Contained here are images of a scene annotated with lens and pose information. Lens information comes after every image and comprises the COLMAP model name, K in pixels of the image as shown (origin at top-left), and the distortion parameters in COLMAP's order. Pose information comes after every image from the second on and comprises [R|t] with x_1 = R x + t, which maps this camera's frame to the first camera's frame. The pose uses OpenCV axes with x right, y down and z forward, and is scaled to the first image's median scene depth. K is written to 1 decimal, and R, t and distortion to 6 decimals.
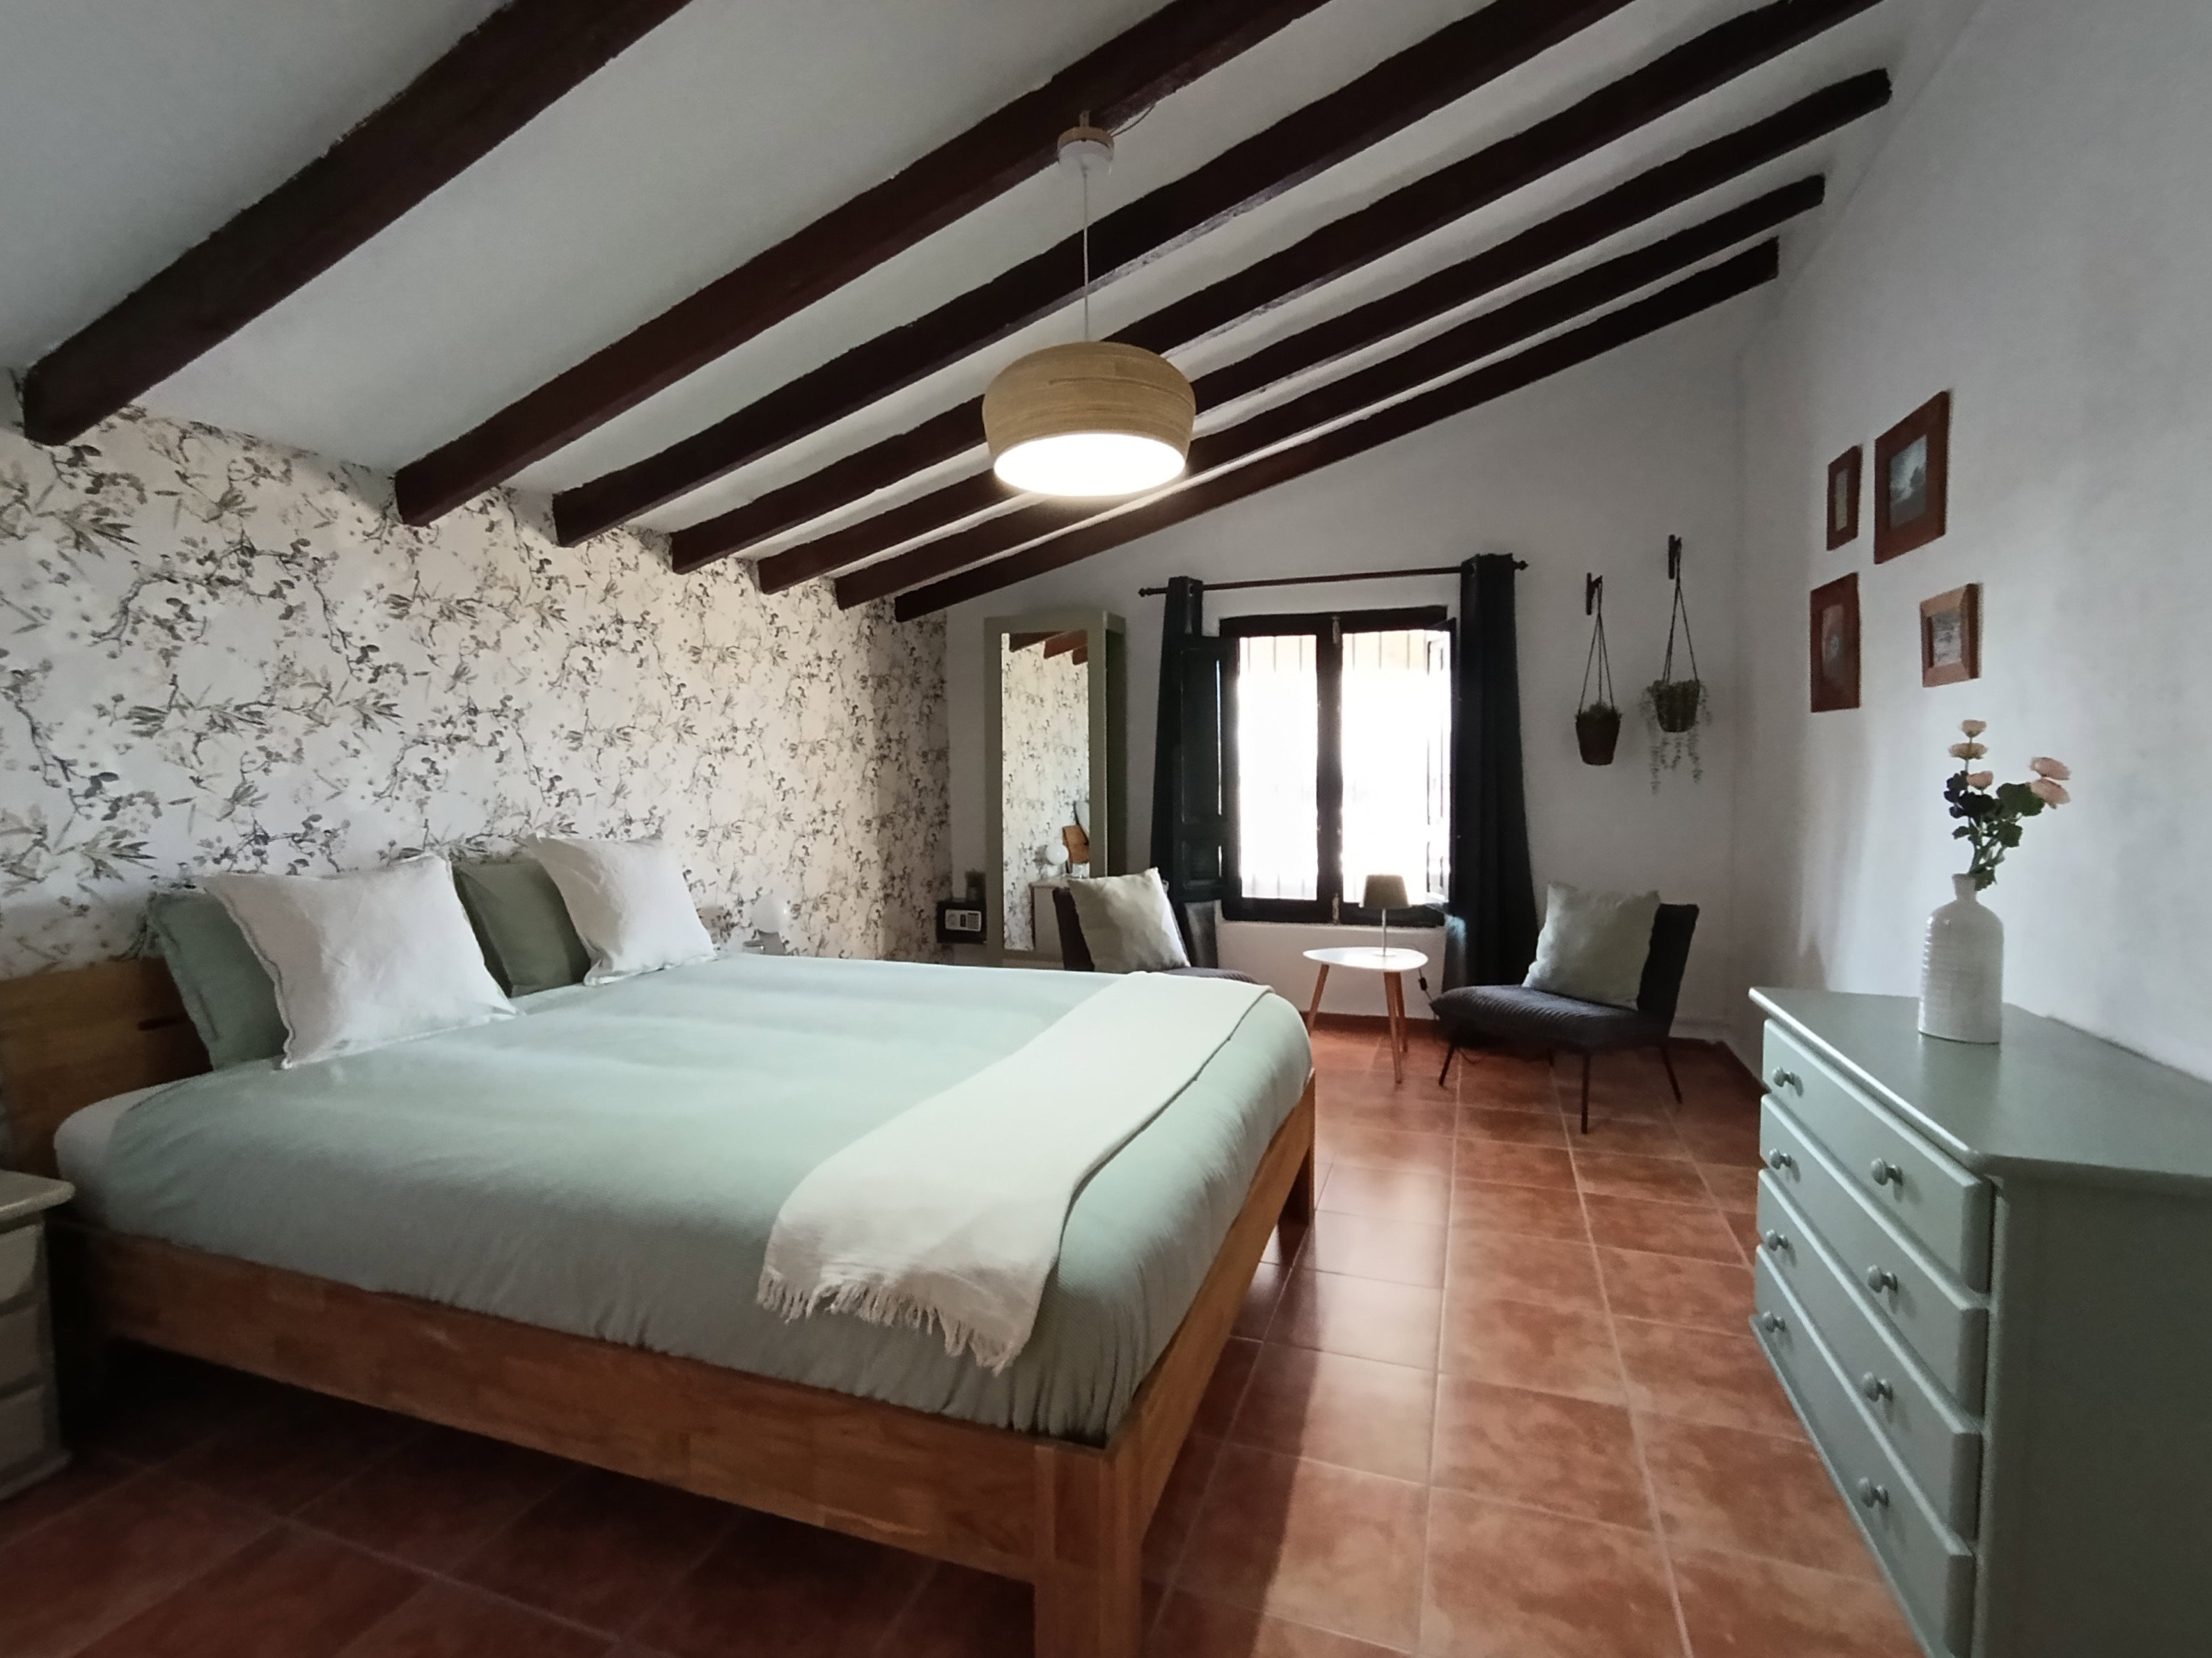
lens RADIAL K [[1009.9, 0, 1109.2], [0, 1009.9, 841.8], [0, 0, 1]] dist [-0.025703, 0.009296]
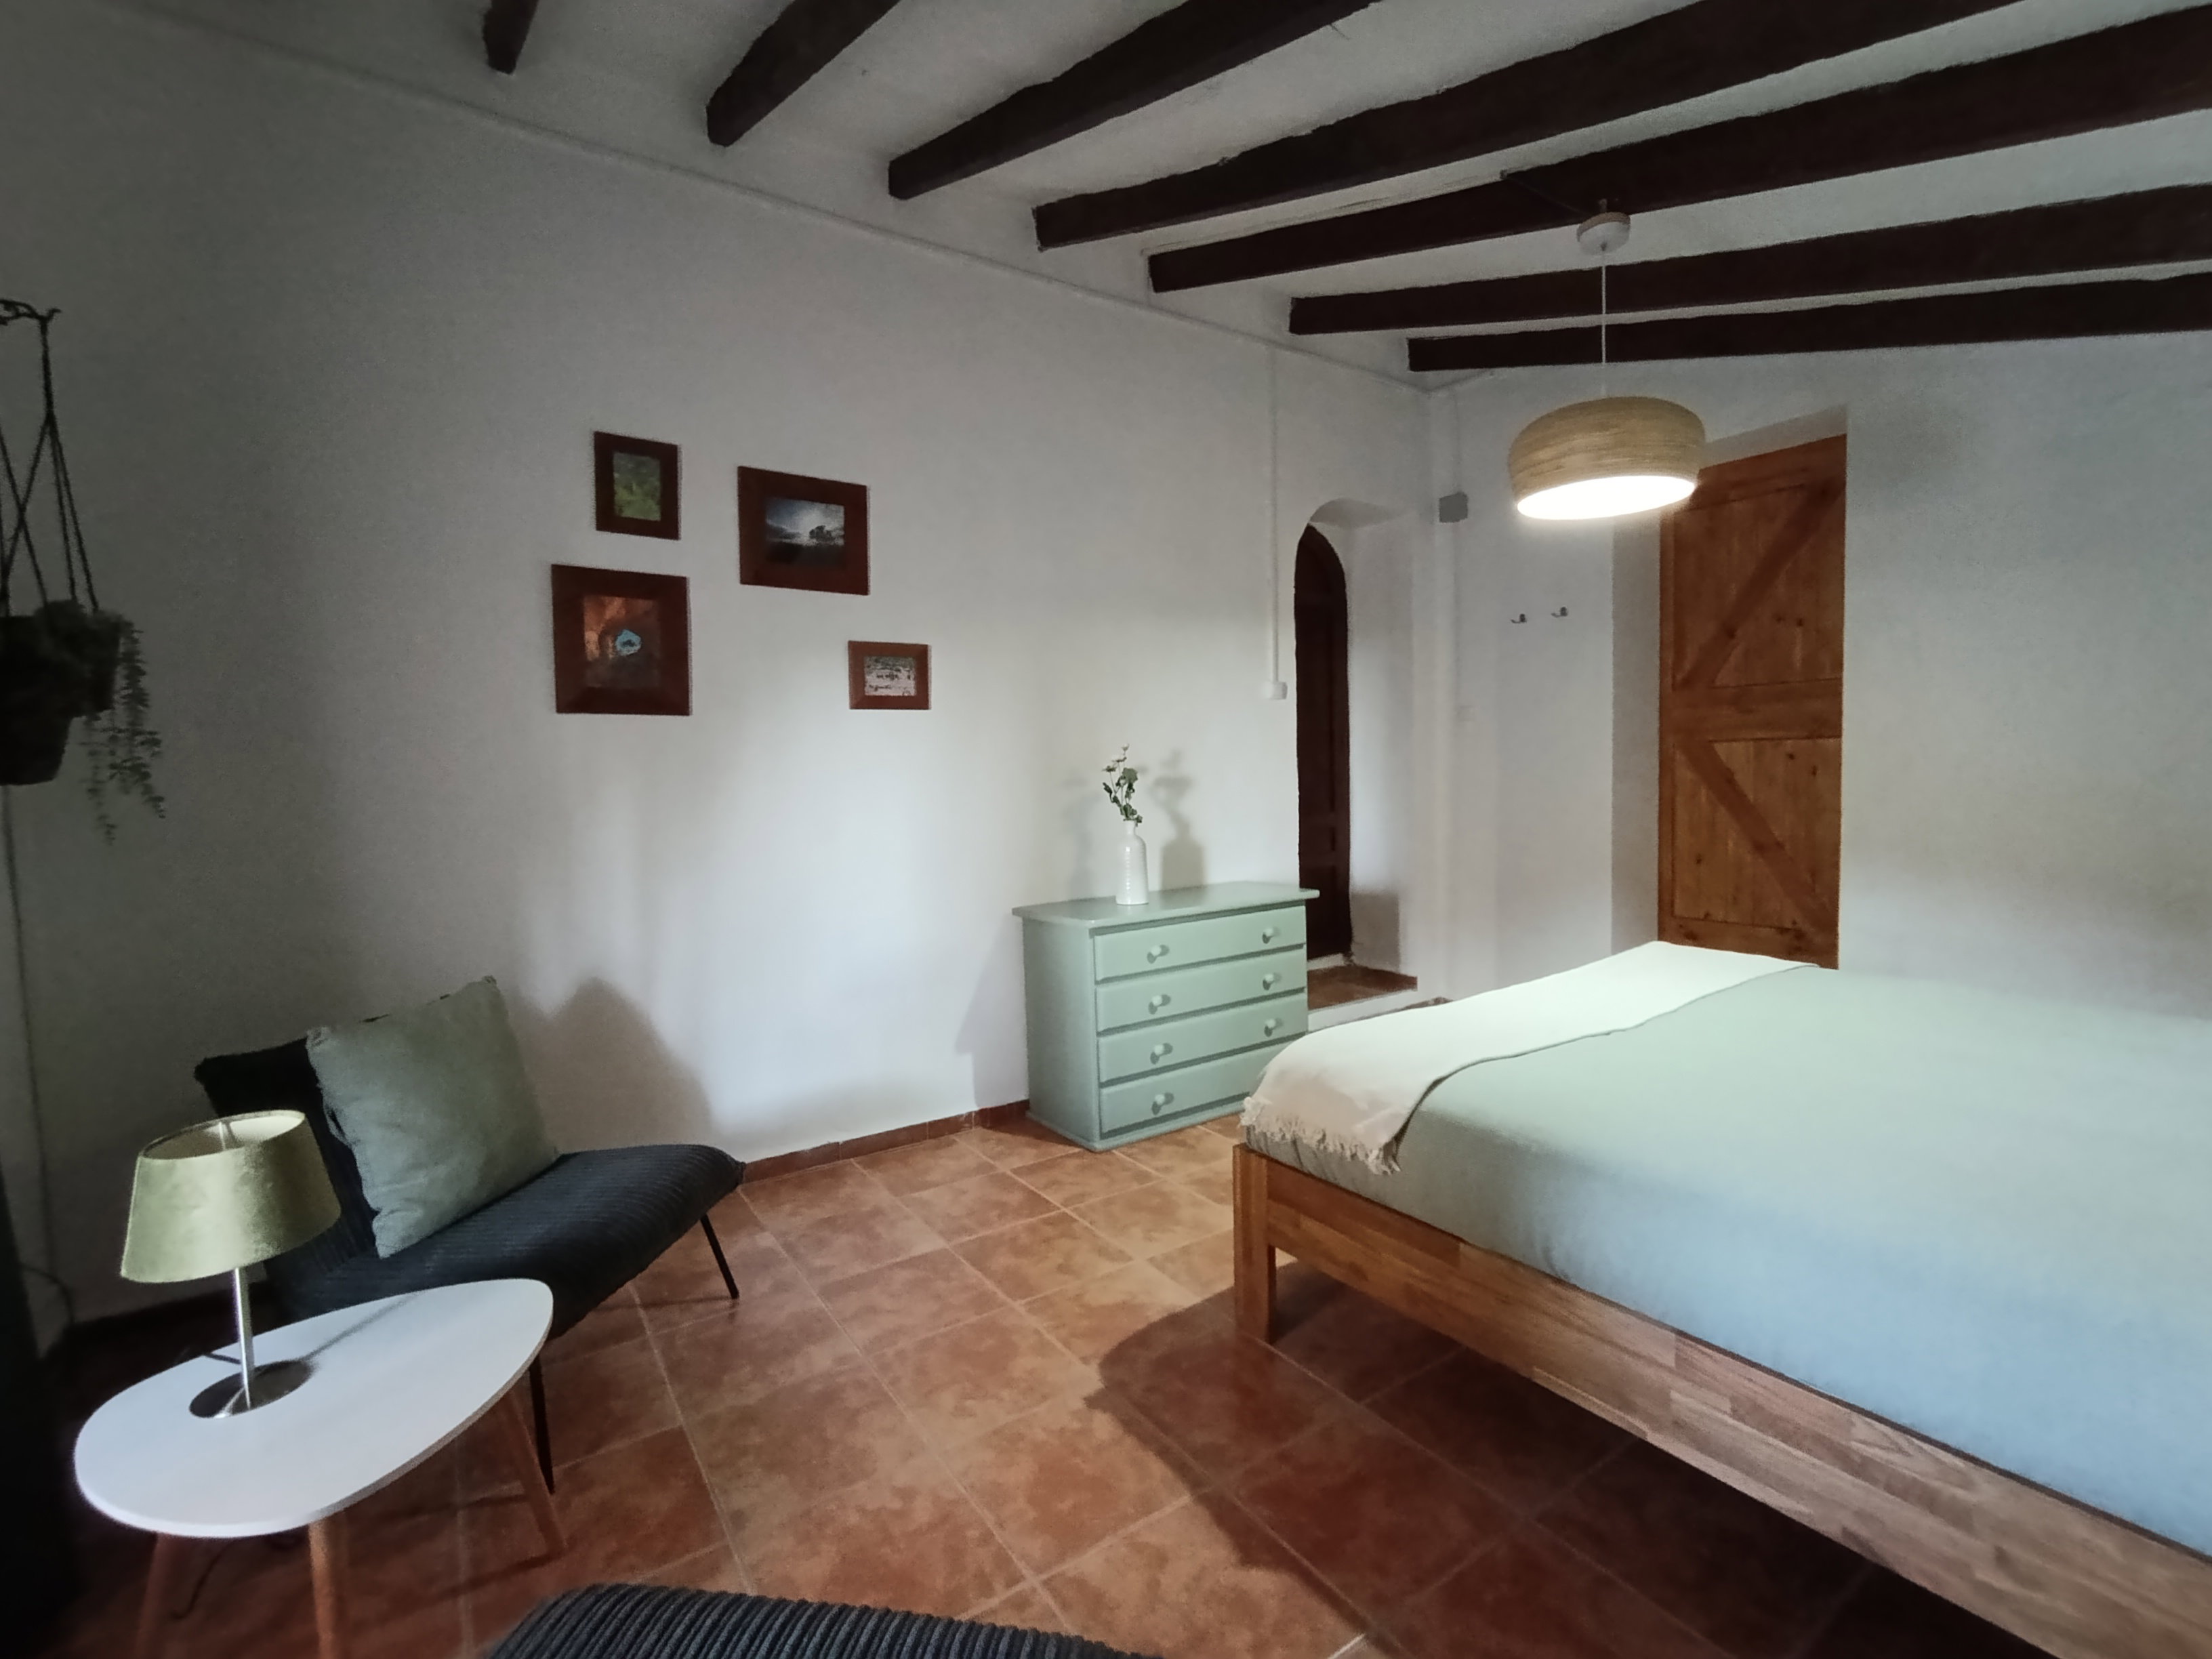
lens RADIAL K [[1010.1, 0, 1110.9], [0, 1010.1, 831.0], [0, 0, 1]] dist [-0.025703, 0.009296]
pose [[-0.817426, -0.001289, 0.576032, -0.123843], [0.067692, 0.992854, 0.098281, -0.070687], [-0.572043, 0.119330, -0.811497, 1.253285]]
